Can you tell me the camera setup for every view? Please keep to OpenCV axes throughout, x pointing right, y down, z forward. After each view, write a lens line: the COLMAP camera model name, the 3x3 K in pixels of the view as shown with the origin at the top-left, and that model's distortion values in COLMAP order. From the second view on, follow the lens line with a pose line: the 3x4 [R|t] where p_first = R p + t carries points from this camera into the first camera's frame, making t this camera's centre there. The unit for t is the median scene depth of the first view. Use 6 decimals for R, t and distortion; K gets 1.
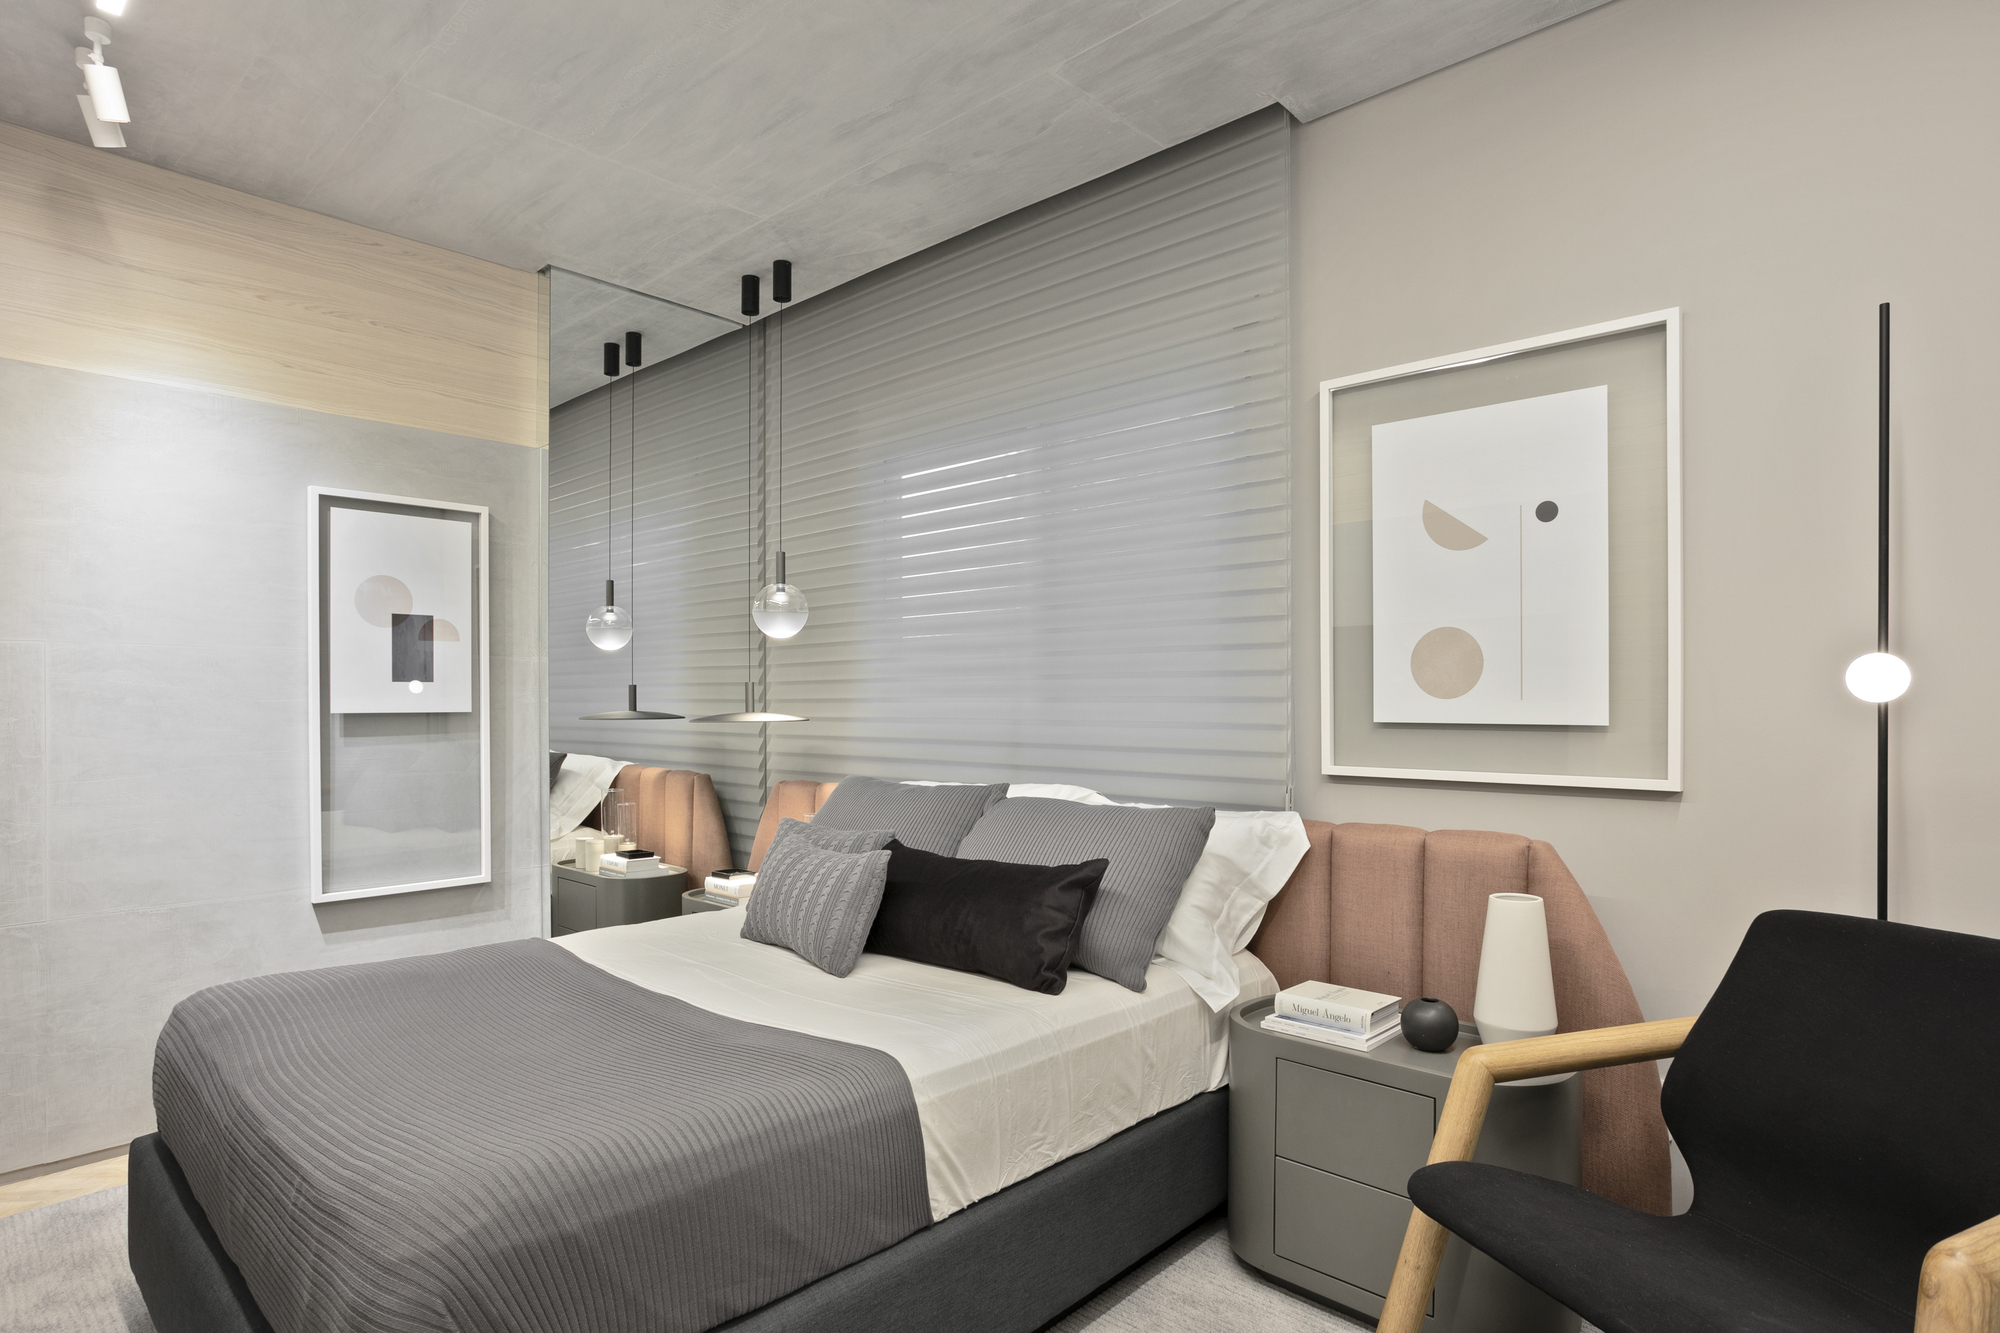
lens RADIAL K [[1085.0, 0, 1011.1], [0, 1085.0, 701.7], [0, 0, 1]] dist [-0.018041, 0.000966]
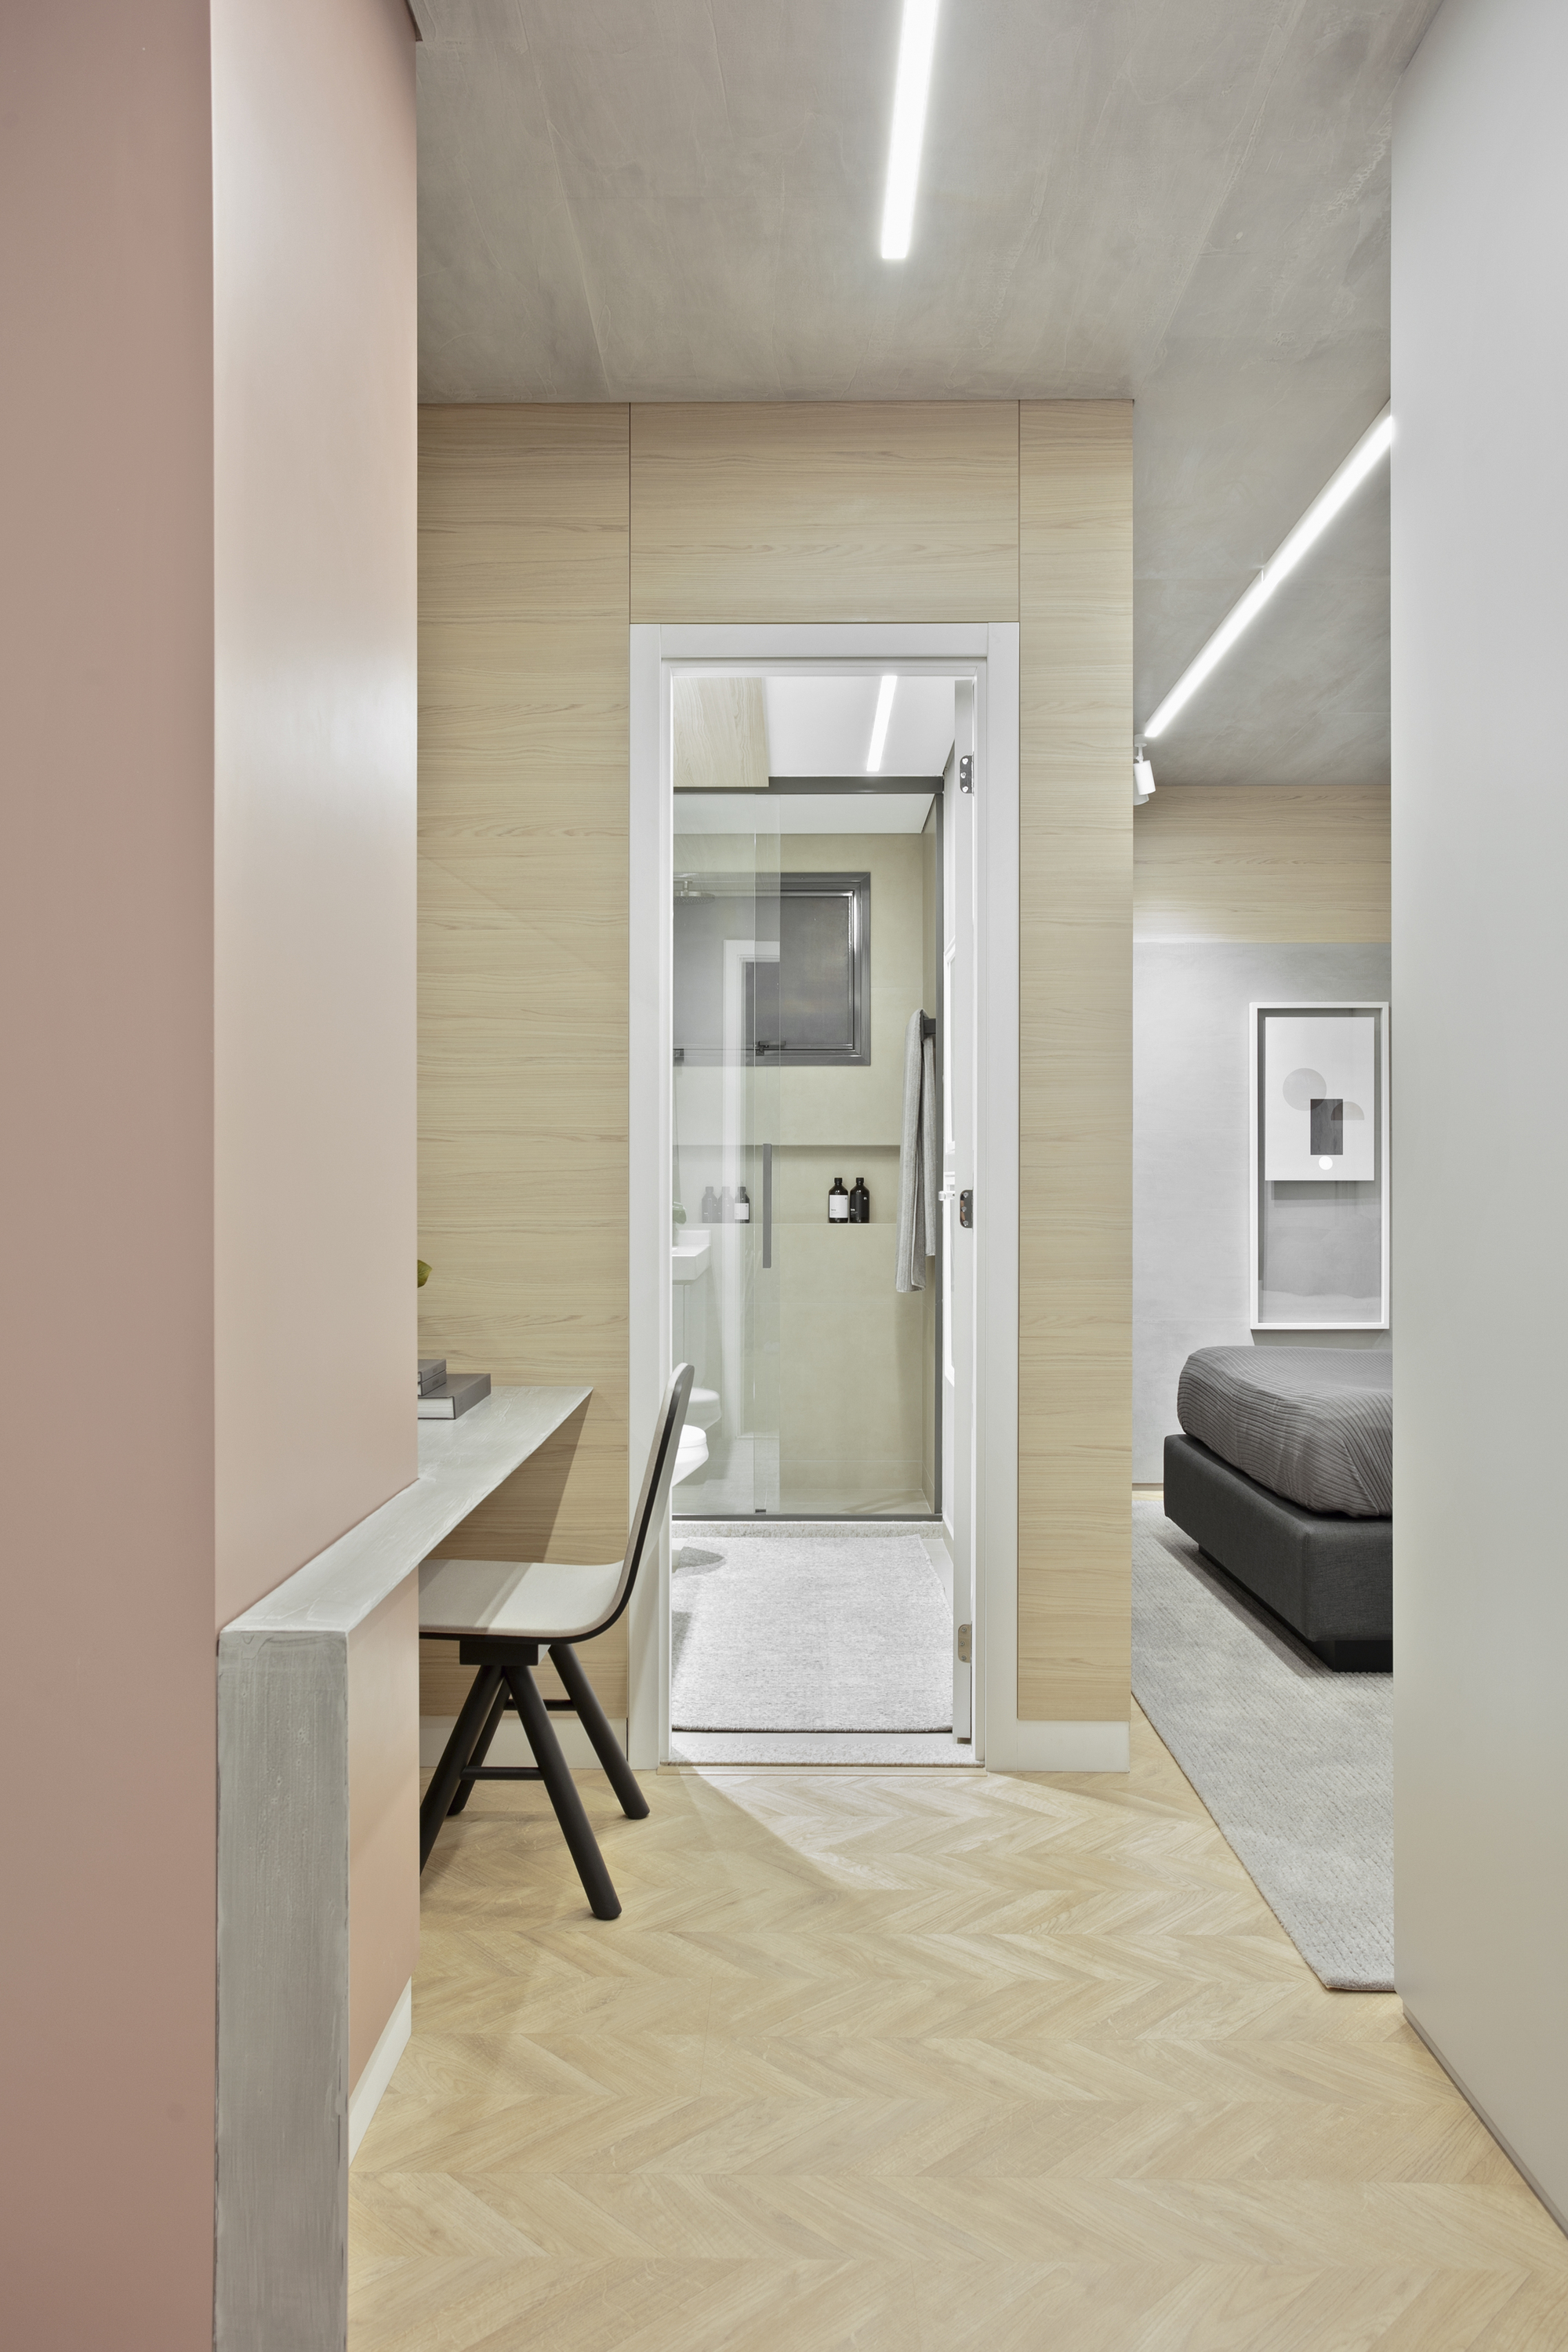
lens RADIAL K [[1631.4, 0, 794.5], [0, 1631.4, 1180.1], [0, 0, 1]] dist [0.003380, 0.038768]
pose [[0.685112, -0.000509, -0.728438, 0.348745], [-0.003863, 0.999983, -0.004332, 0.018976], [0.728428, 0.005781, 0.685098, -0.648200]]
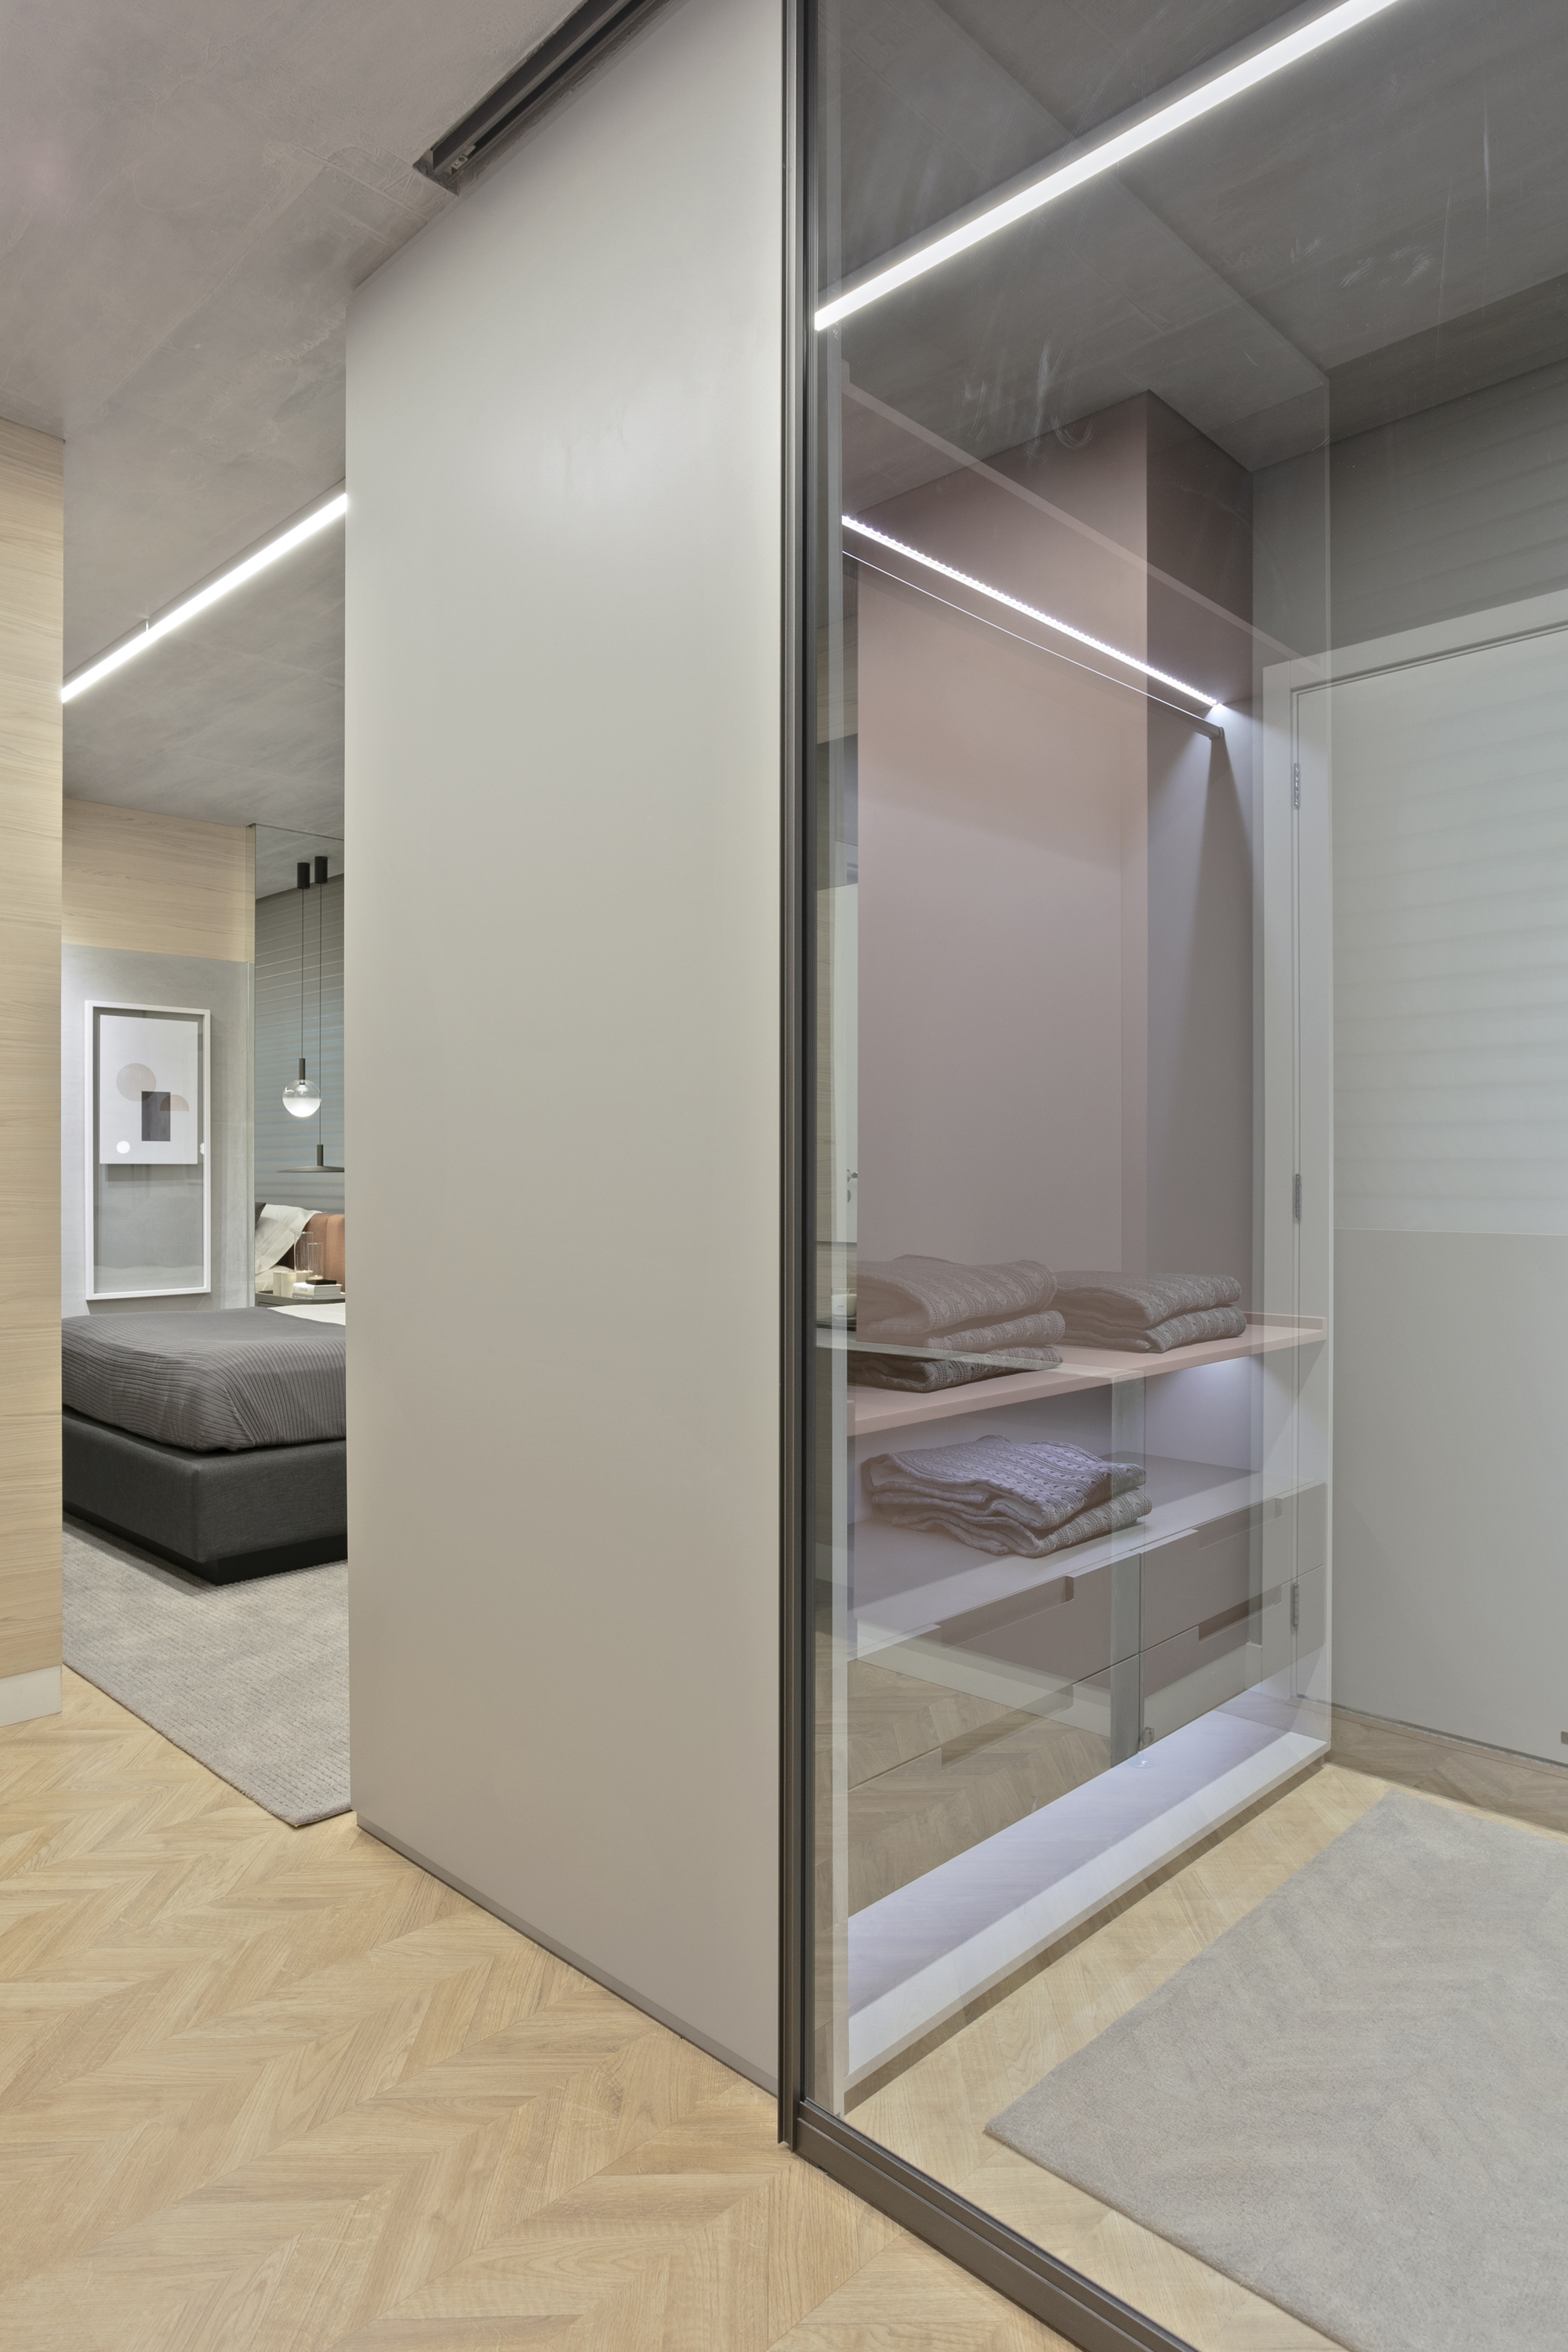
lens RADIAL K [[1410.9, 0, 803.7], [0, 1410.9, 1172.1], [0, 0, 1]] dist [-0.027759, 0.033308]
pose [[0.999833, 0.002411, -0.018123, 0.279350], [-0.002425, 0.999997, -0.000770, 0.018830], [0.018121, 0.000814, 0.999835, -0.718329]]
